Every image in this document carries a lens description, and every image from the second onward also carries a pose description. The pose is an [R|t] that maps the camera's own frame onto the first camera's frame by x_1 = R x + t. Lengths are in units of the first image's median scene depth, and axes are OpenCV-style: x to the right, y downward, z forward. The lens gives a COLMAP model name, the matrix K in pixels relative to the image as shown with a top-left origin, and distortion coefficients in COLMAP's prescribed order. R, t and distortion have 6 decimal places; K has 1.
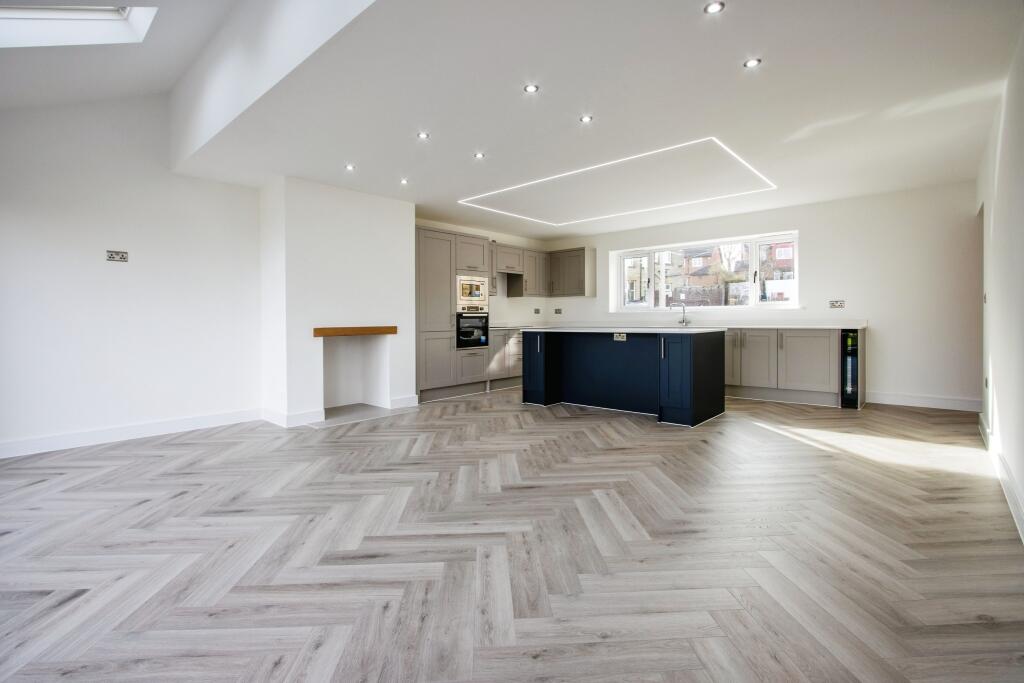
lens RADIAL K [[489.0, 0, 474.1], [0, 489.0, 337.0], [0, 0, 1]] dist [-0.001085, -0.000162]
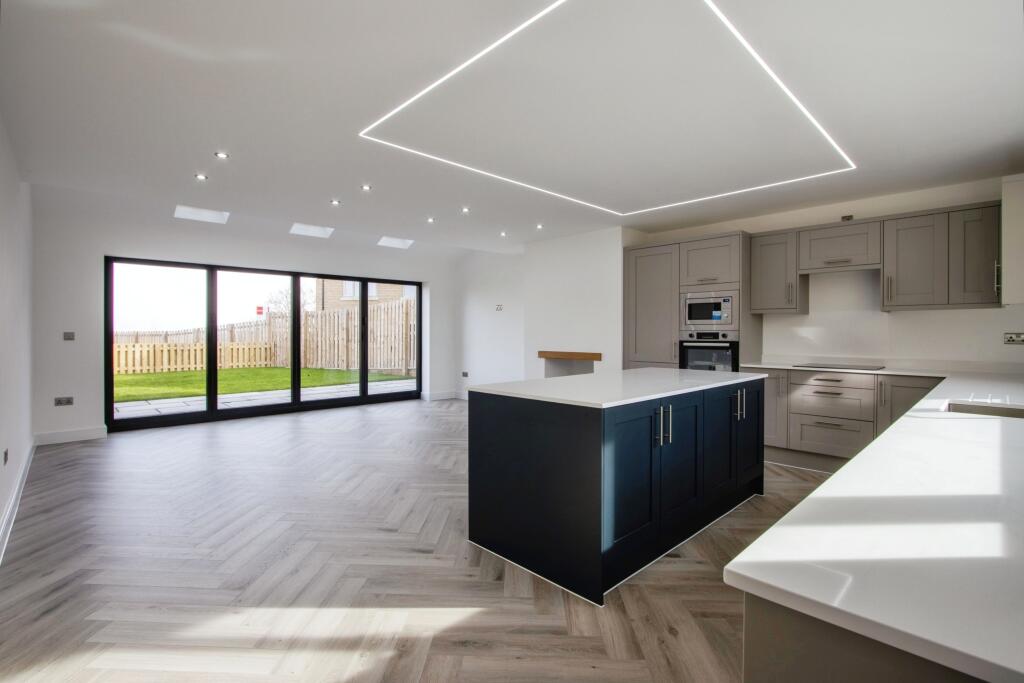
lens RADIAL K [[470.1, 0, 512.0], [0, 470.1, 341.5], [0, 0, 1]] dist [-0.001398, -0.000404]
pose [[-0.053254, 0.032077, -0.998066, 0.841165], [-0.031714, 0.998925, 0.033797, -0.074610], [0.998077, 0.033453, -0.052179, 0.874080]]
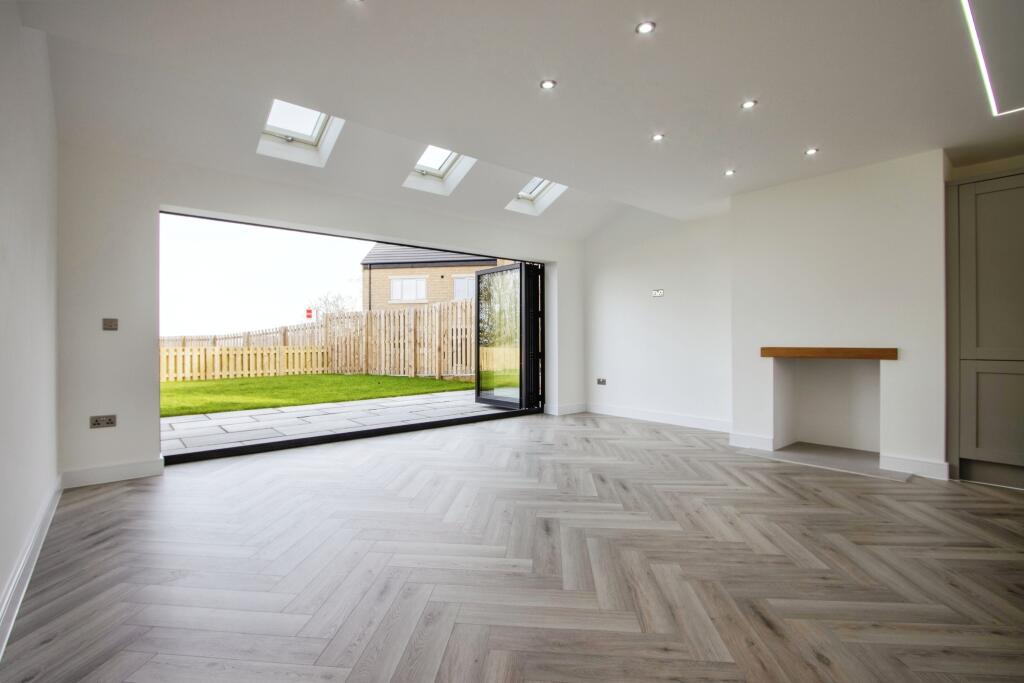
lens RADIAL K [[466.3, 0, 513.9], [0, 466.3, 346.1], [0, 0, 1]] dist [-0.001669, 0.000043]
pose [[-0.101651, 0.025814, -0.994485, 0.524589], [-0.026149, 0.999249, 0.028610, -0.029215], [0.994476, 0.028913, -0.100899, 0.549084]]
